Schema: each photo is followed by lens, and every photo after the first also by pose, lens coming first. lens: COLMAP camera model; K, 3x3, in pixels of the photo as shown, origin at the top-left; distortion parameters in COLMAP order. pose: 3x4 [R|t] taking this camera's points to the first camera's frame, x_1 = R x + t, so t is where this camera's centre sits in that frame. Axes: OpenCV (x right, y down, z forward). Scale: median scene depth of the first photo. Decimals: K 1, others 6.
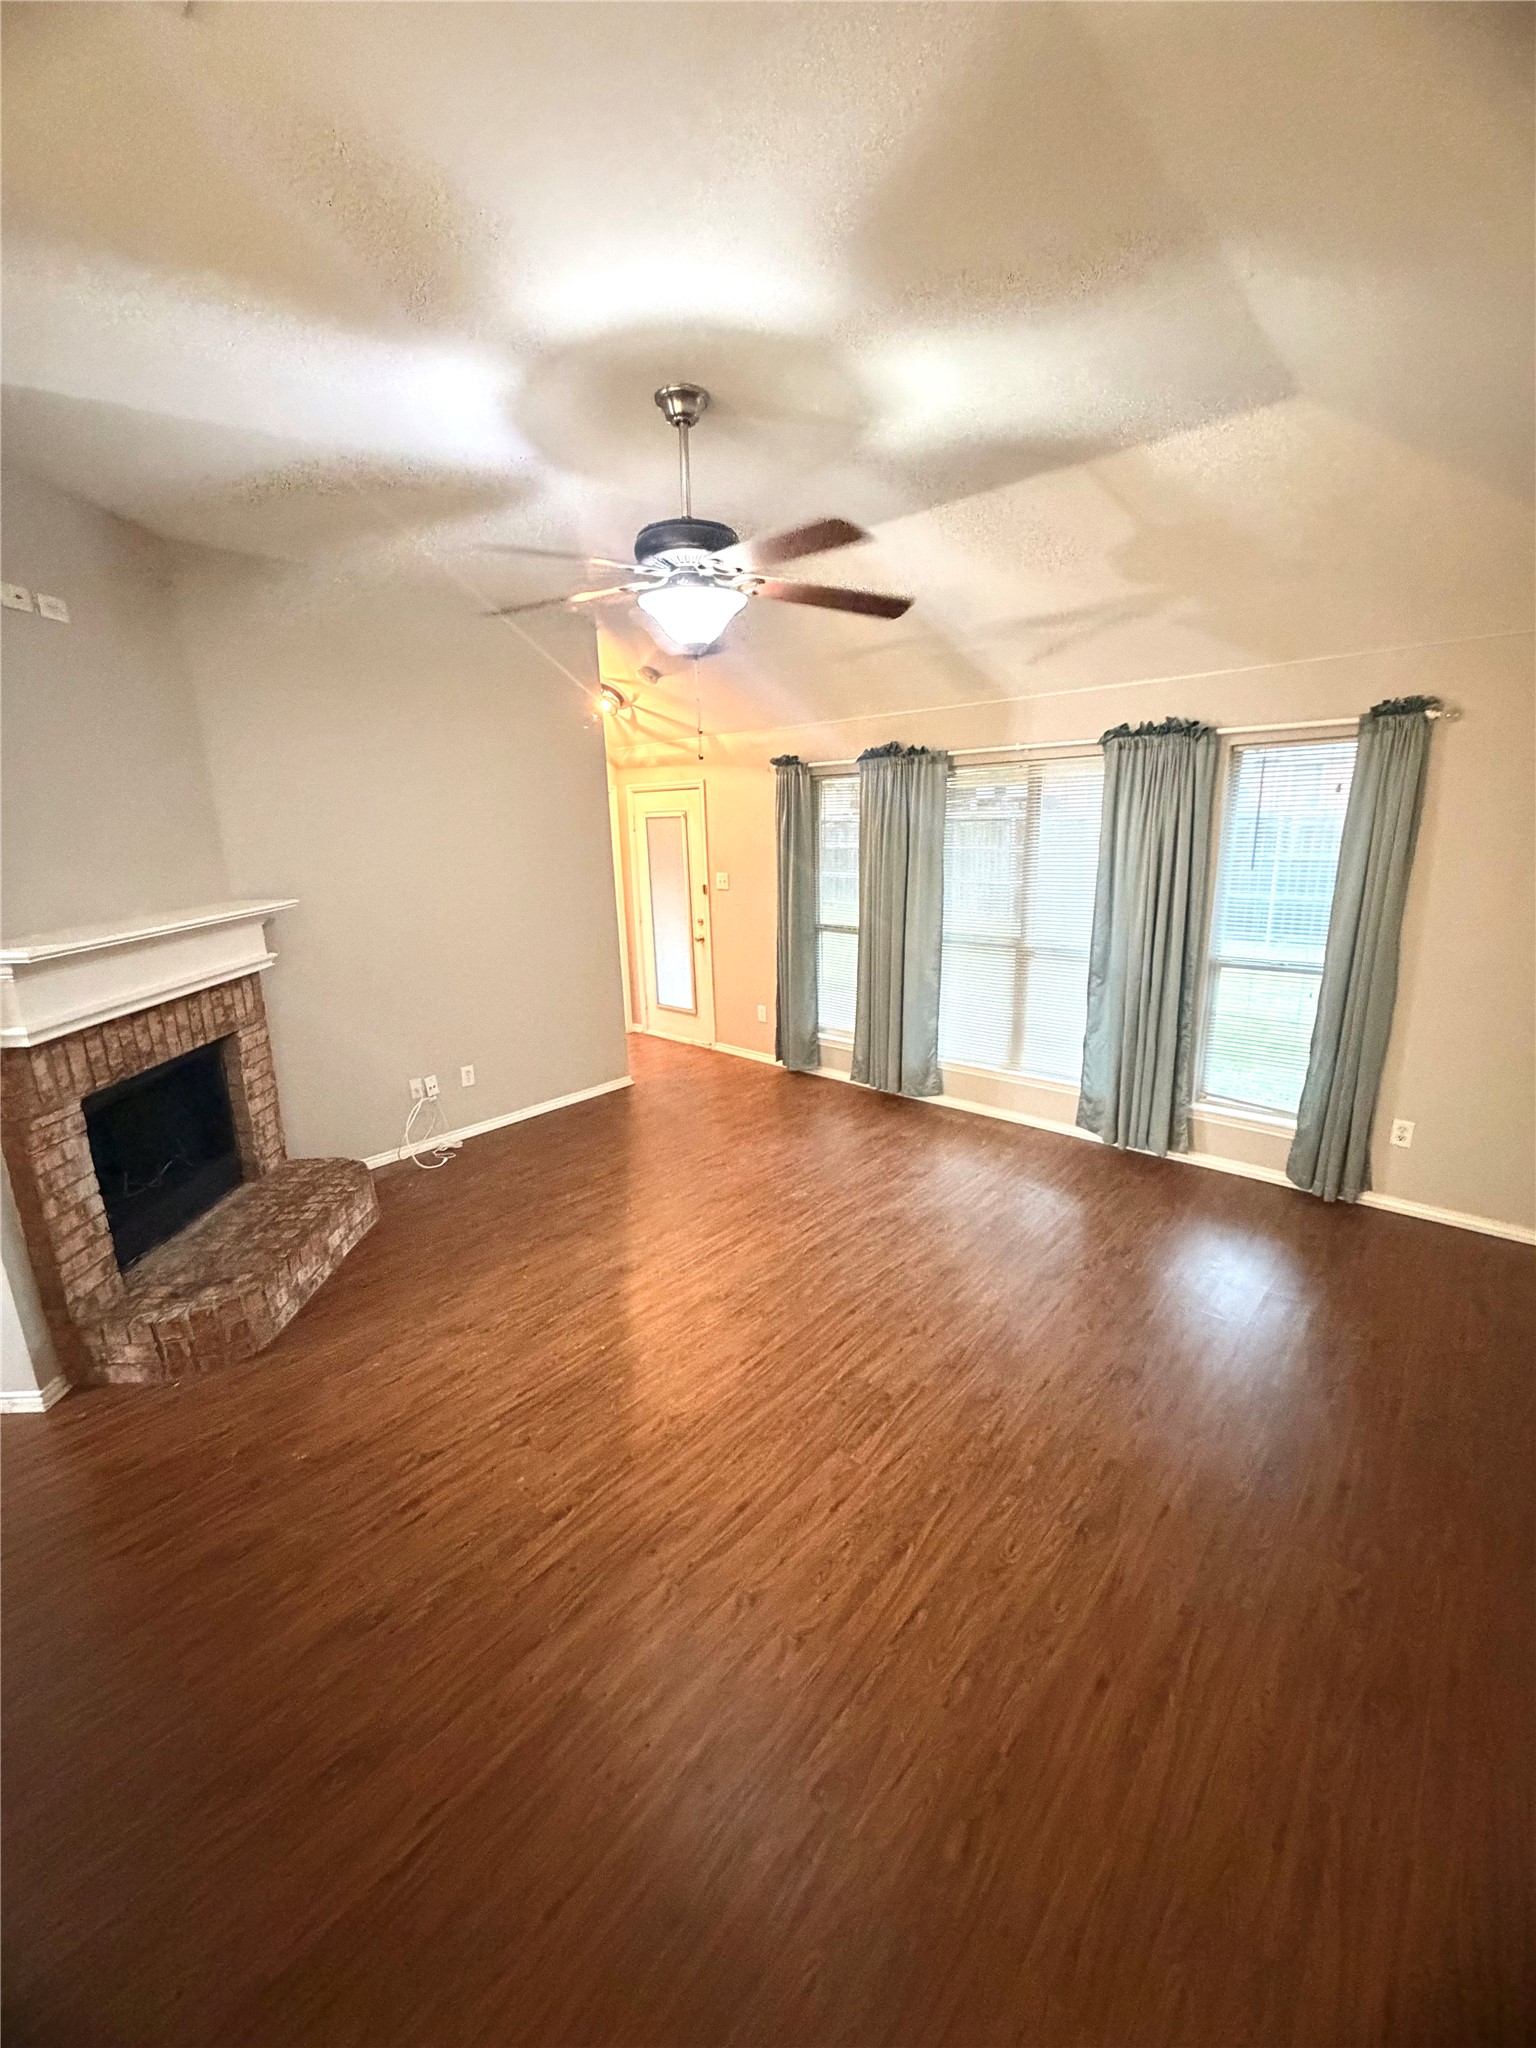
lens RADIAL K [[818.7, 0, 768.0], [0, 818.7, 1024.0], [0, 0, 1]] dist [0.002818, -0.000131]
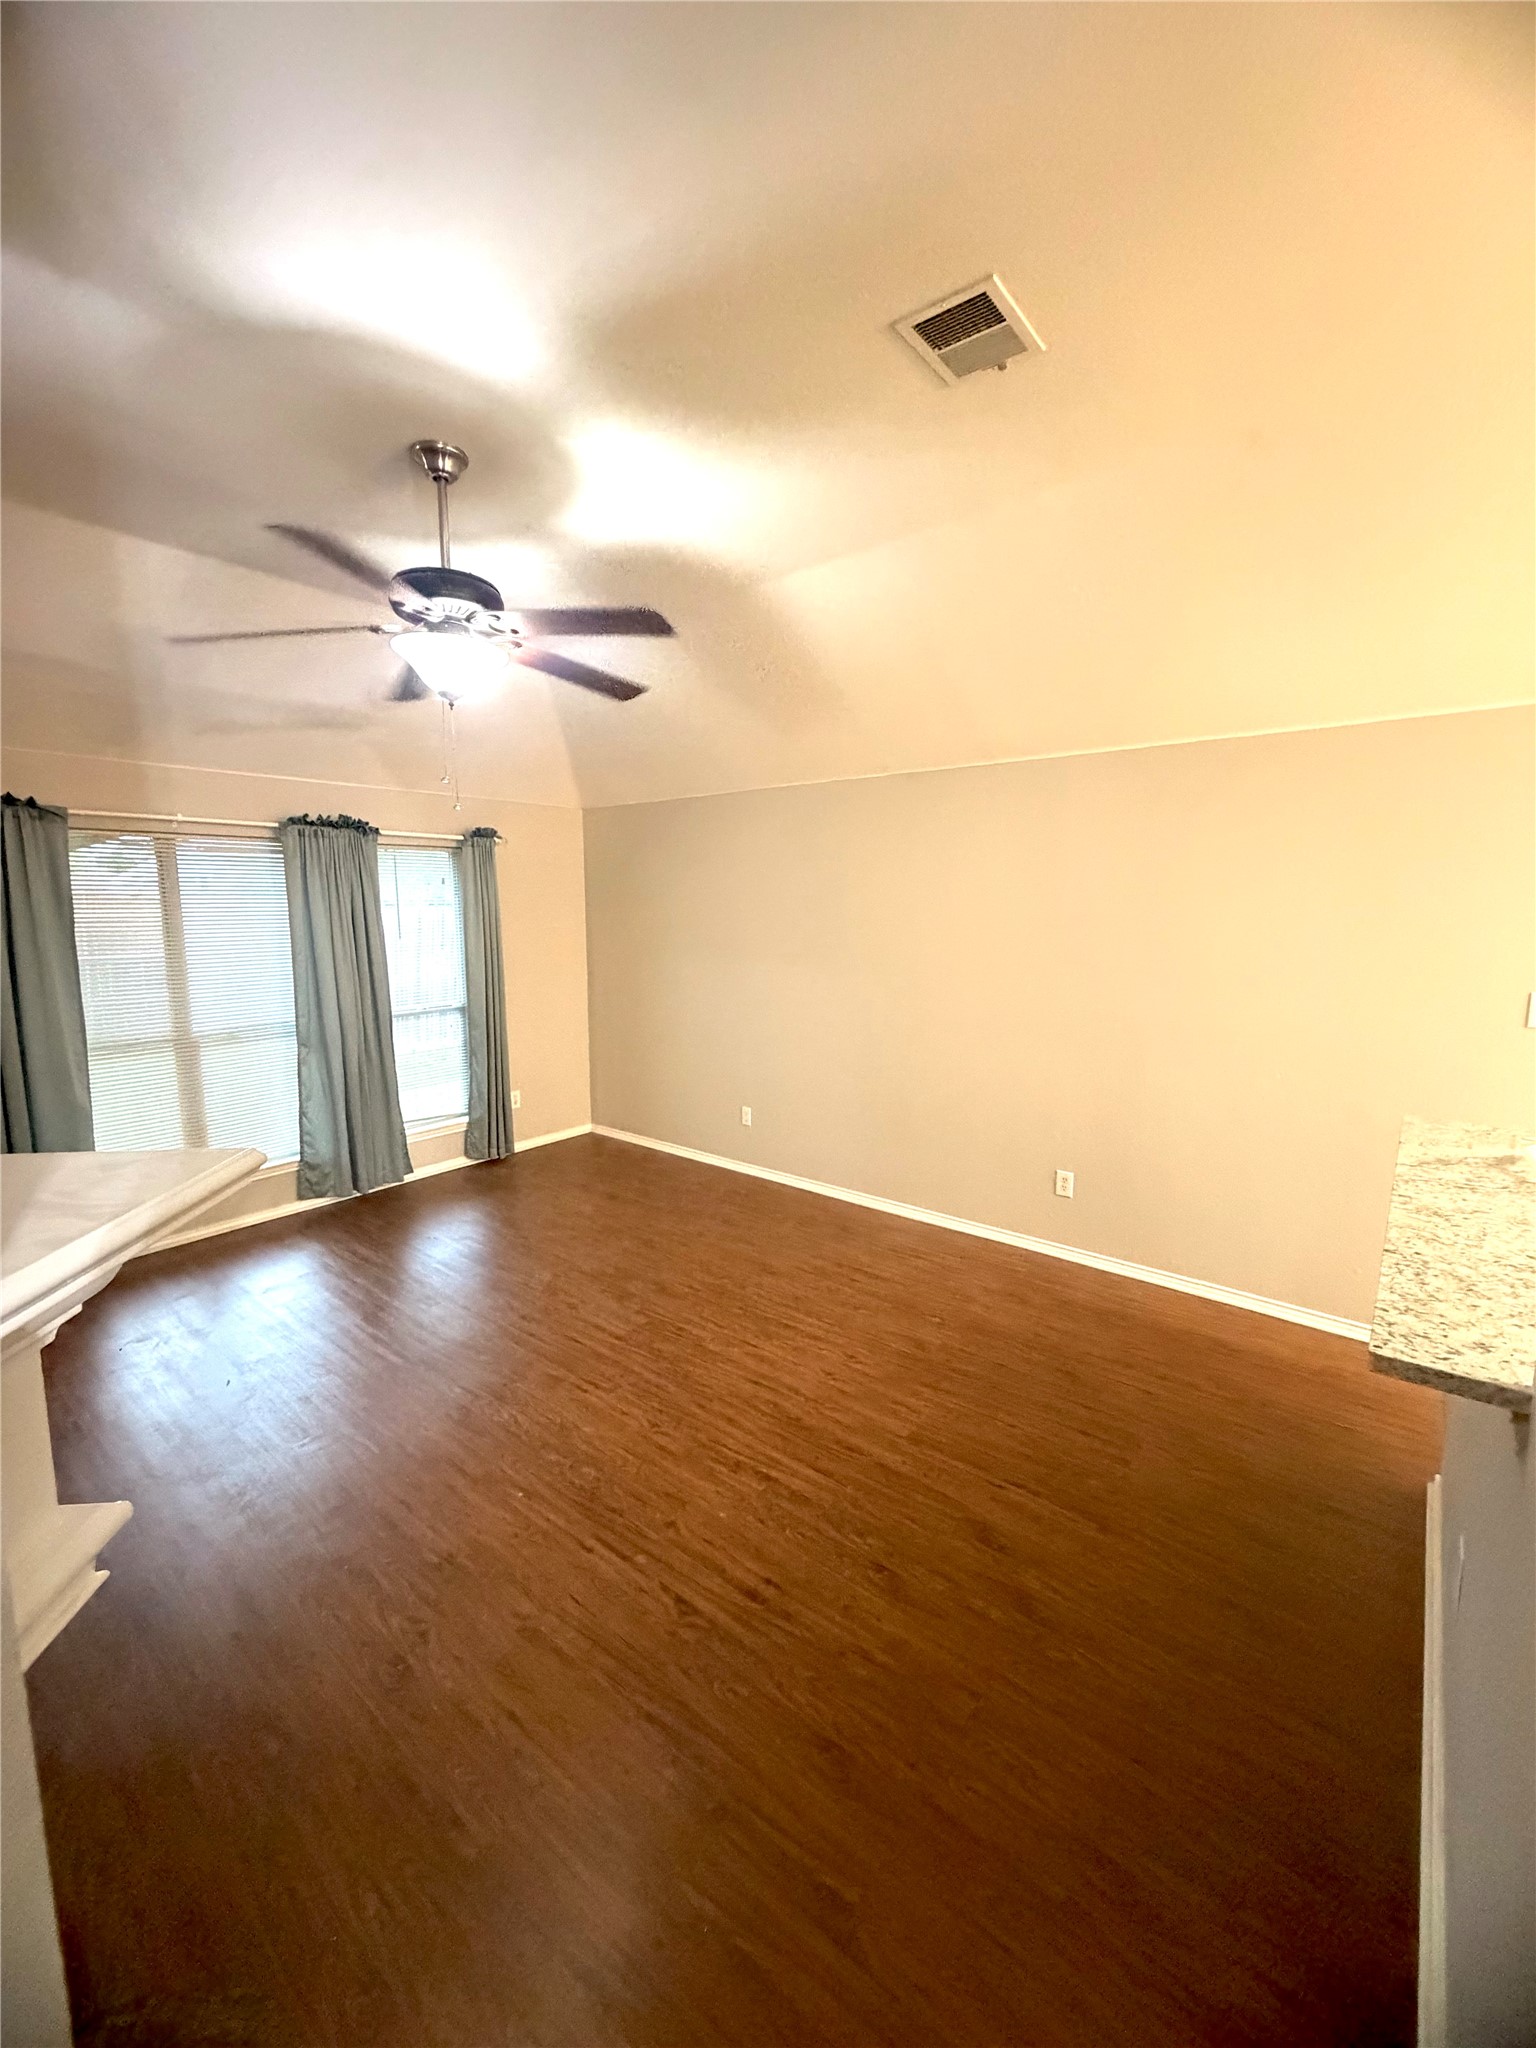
lens RADIAL K [[818.7, 0, 768.0], [0, 818.7, 1024.0], [0, 0, 1]] dist [0.002818, -0.000131]
pose [[-0.058219, -0.111042, 0.992109, -0.789774], [0.256551, 0.958754, 0.122363, -0.072906], [-0.964776, 0.261650, -0.027330, 0.536397]]
